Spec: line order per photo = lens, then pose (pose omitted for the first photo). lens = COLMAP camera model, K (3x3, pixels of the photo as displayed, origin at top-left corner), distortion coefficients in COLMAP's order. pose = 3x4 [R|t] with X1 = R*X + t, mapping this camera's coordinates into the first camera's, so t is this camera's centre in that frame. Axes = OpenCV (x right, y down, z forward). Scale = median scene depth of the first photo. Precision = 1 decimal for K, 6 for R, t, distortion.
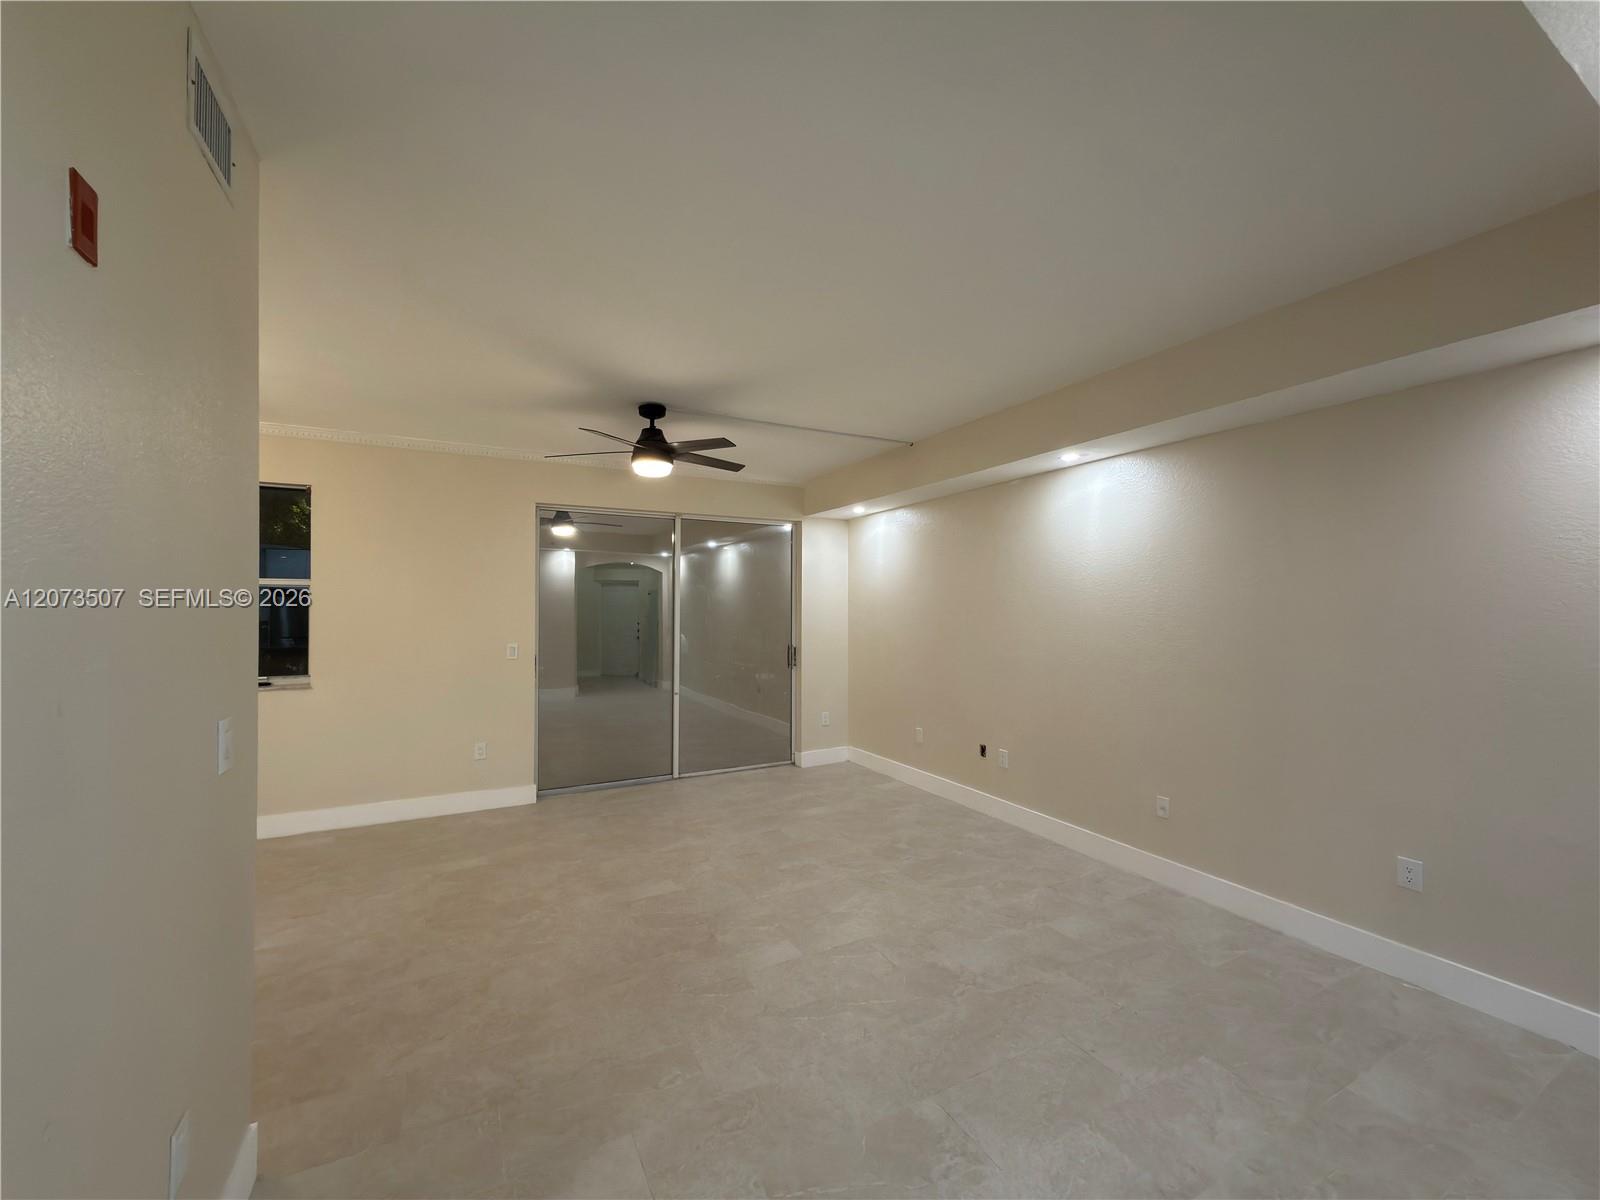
lens RADIAL K [[638.1, 0, 804.1], [0, 638.1, 603.7], [0, 0, 1]] dist [-0.000241, -0.000015]
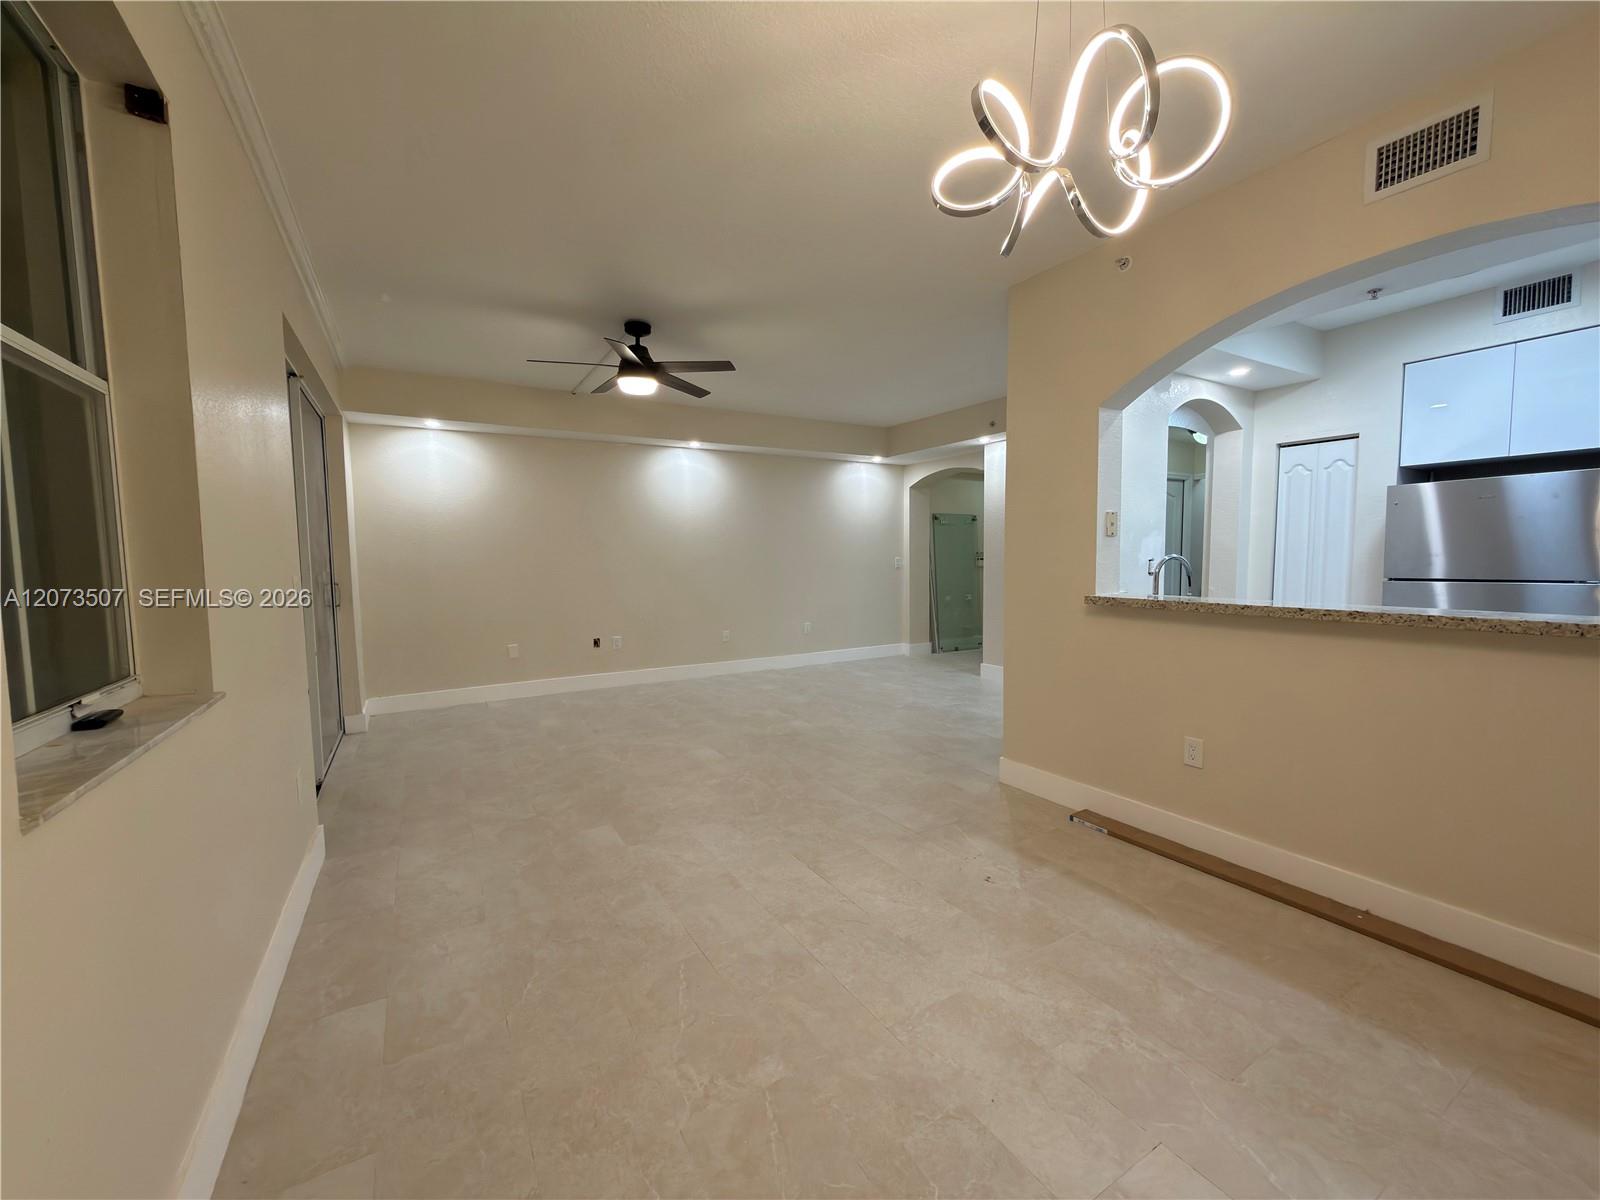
lens RADIAL K [[638.1, 0, 801.5], [0, 638.1, 601.8], [0, 0, 1]] dist [-0.000241, -0.000015]
pose [[-0.045737, -0.074742, 0.996153, -1.185570], [0.005564, 0.997162, 0.075073, 0.054103], [-0.998938, 0.008976, -0.045192, 0.714054]]
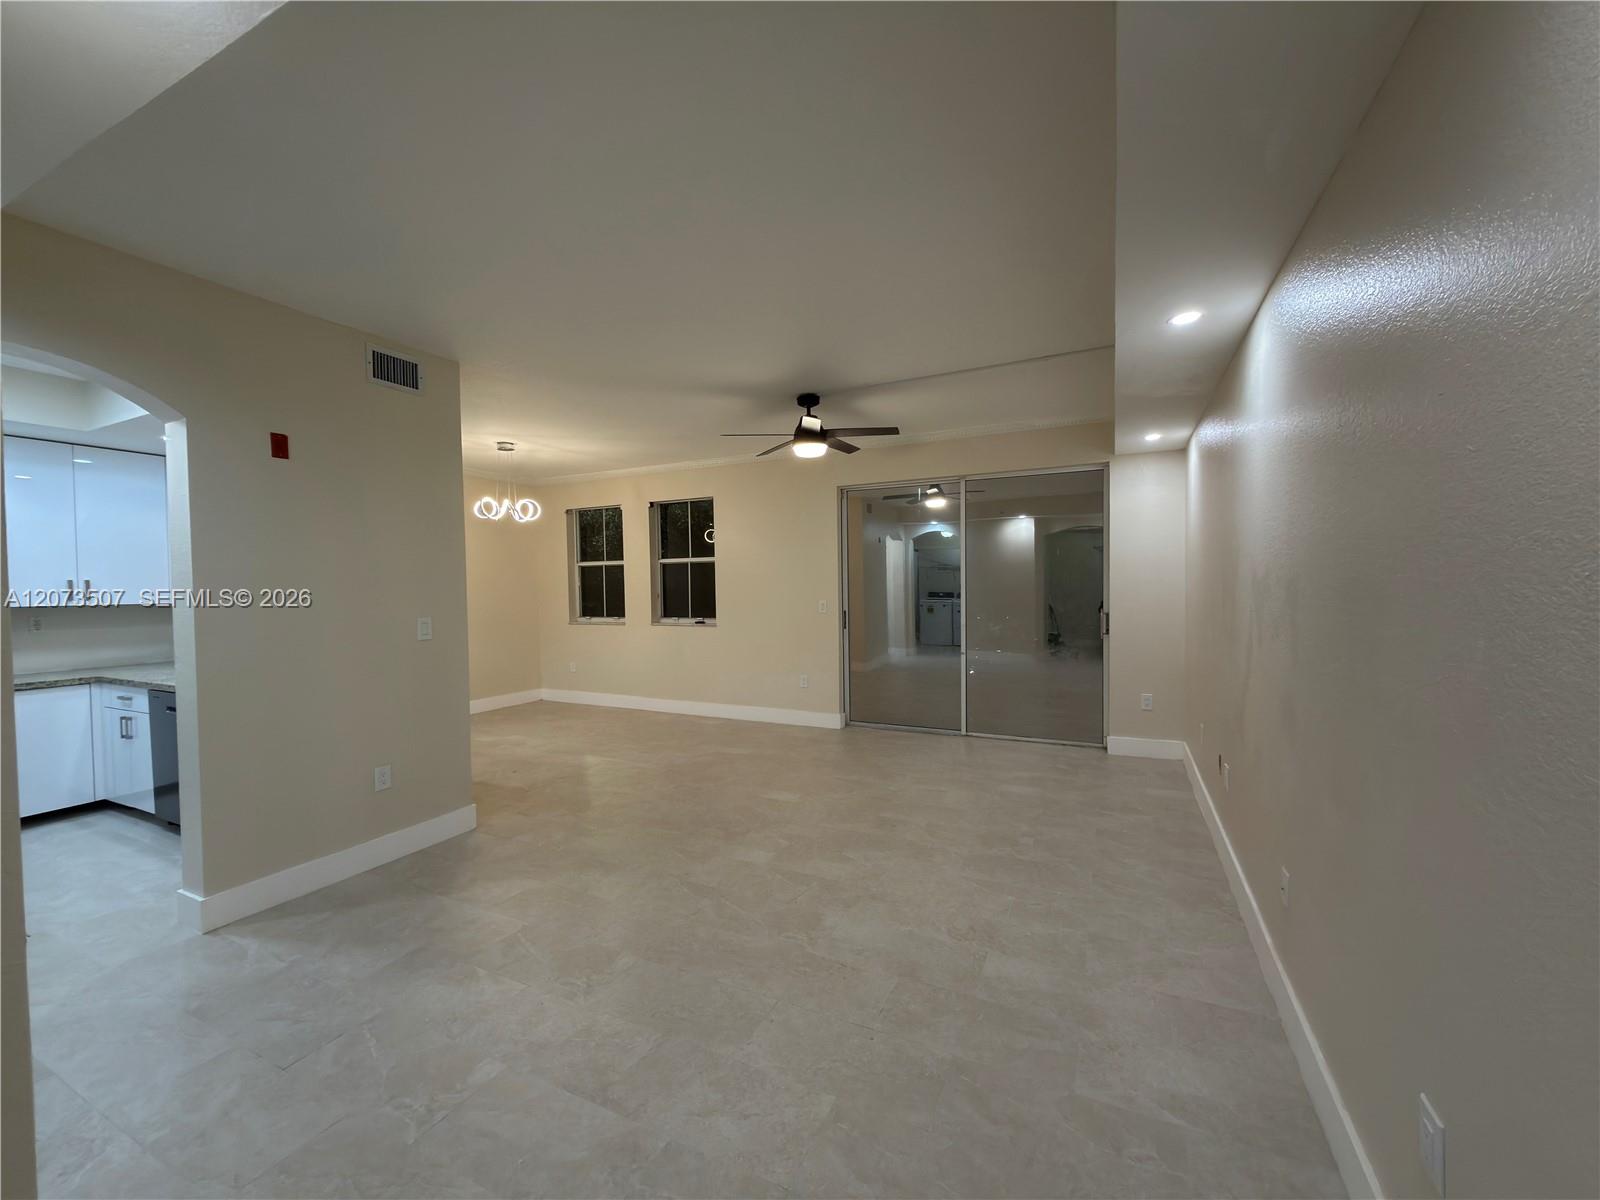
lens RADIAL K [[638.1, 0, 805.7], [0, 638.1, 599.6], [0, 0, 1]] dist [-0.000241, -0.000015]
pose [[0.588608, 0.010933, -0.808345, 0.647145], [0.020794, 0.999373, 0.028659, 0.027046], [0.808151, -0.033678, 0.588011, 0.265484]]
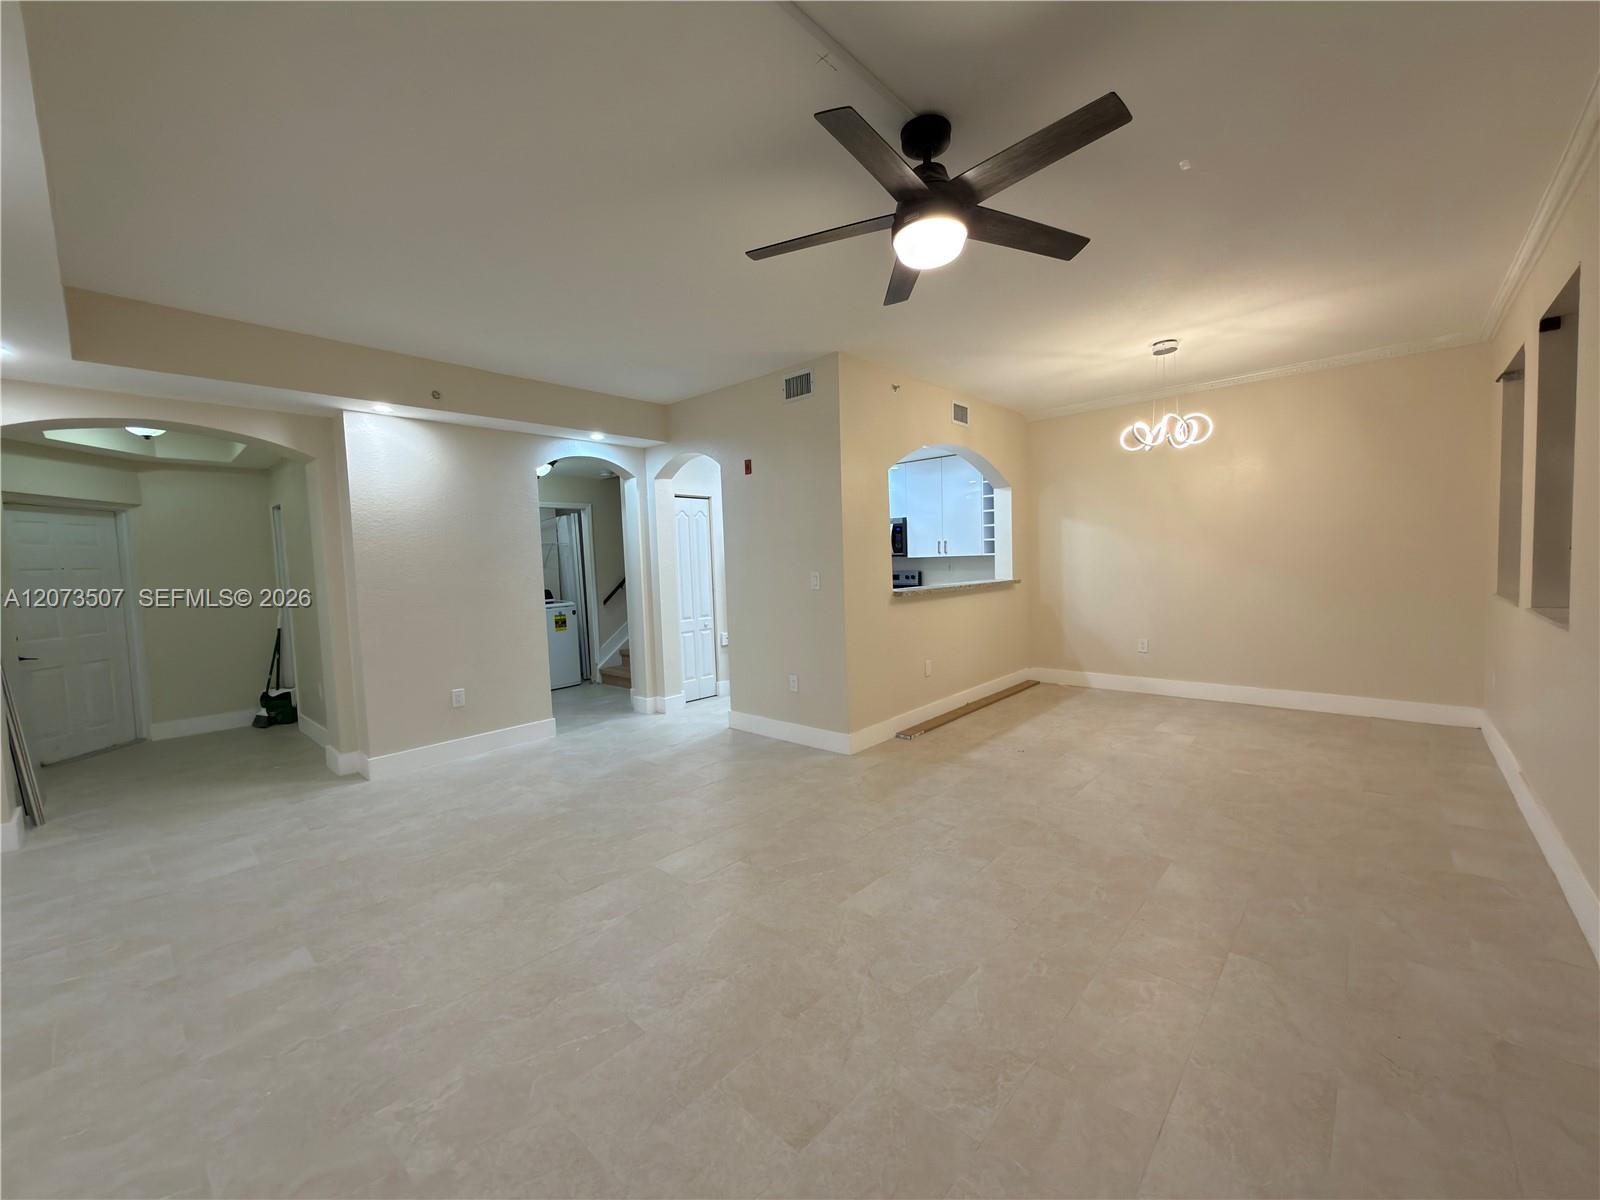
lens RADIAL K [[638.1, 0, 803.9], [0, 638.1, 597.9], [0, 0, 1]] dist [-0.000241, -0.000015]
pose [[-0.941276, 0.049267, -0.334024, 0.057574], [0.034549, 0.998158, 0.049865, 0.052820], [0.335865, 0.035397, -0.941245, 1.357312]]
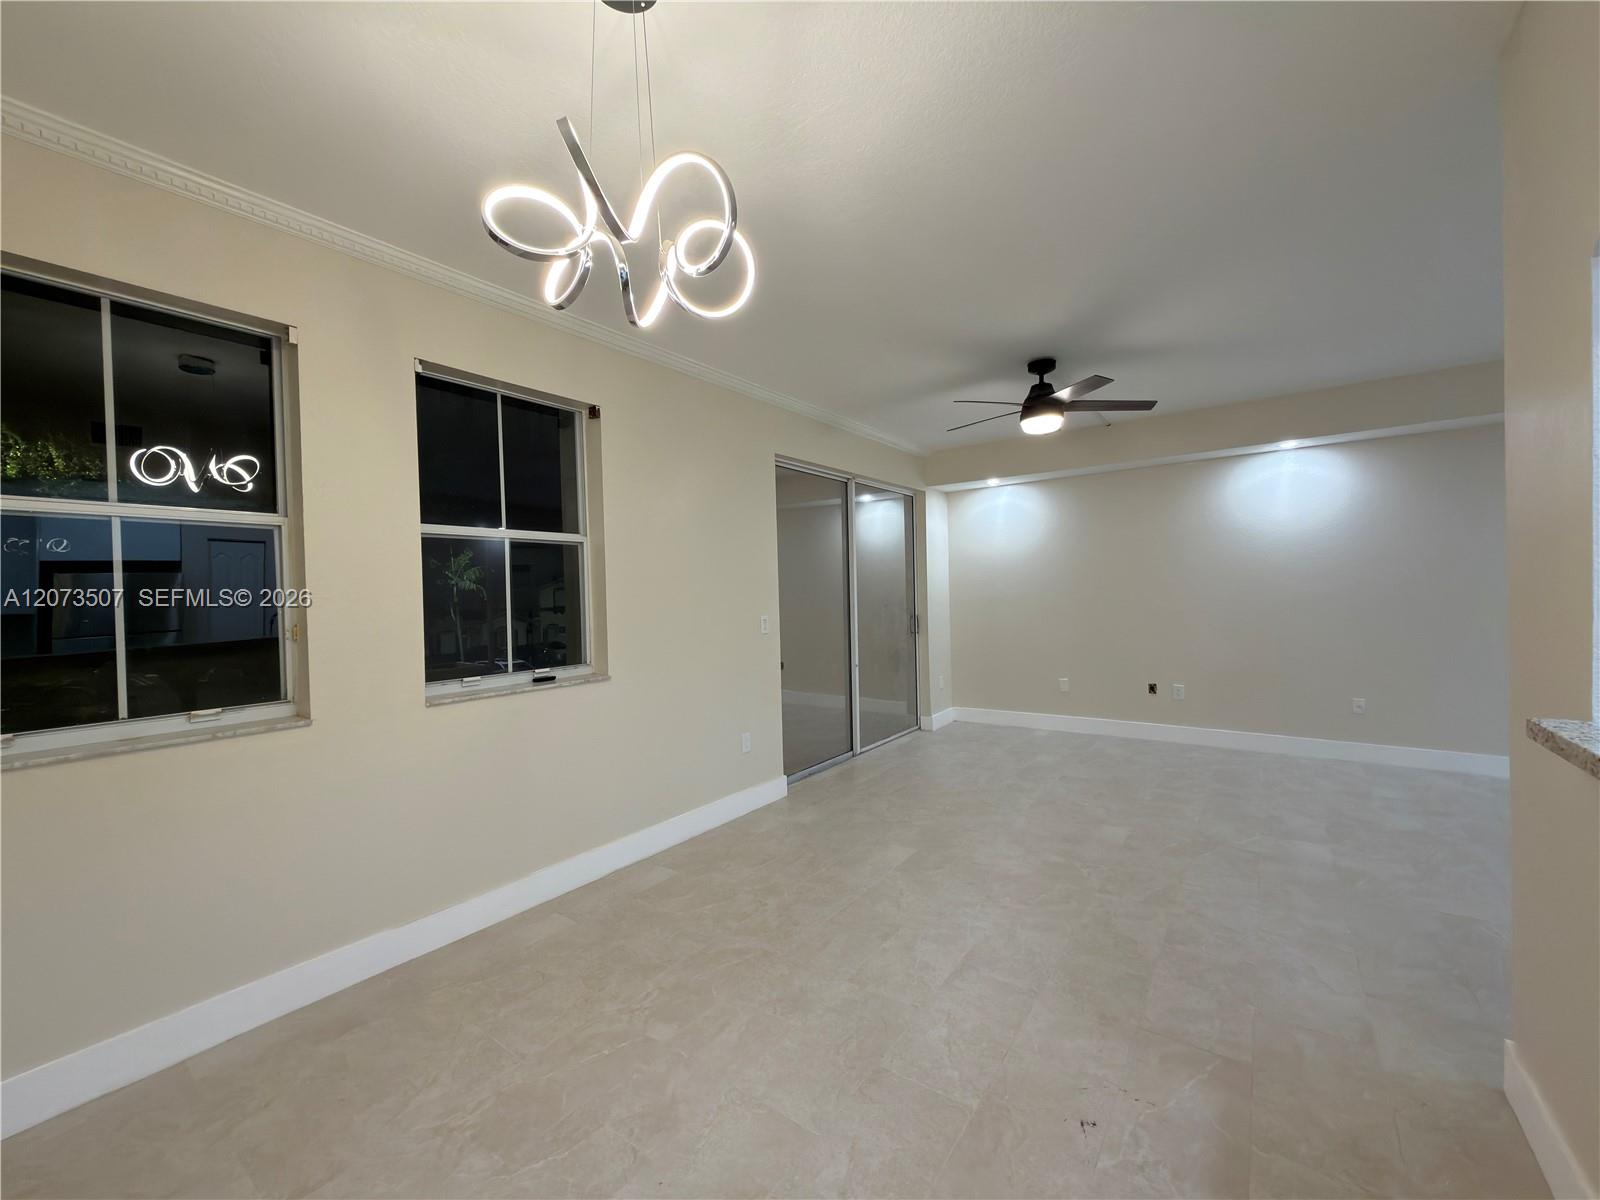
lens RADIAL K [[638.1, 0, 803.2], [0, 638.1, 599.8], [0, 0, 1]] dist [-0.000241, -0.000015]
pose [[0.900694, -0.028735, 0.433502, -0.924633], [0.023741, 0.999575, 0.016931, 0.032462], [-0.433804, -0.004958, 0.900993, 0.235486]]
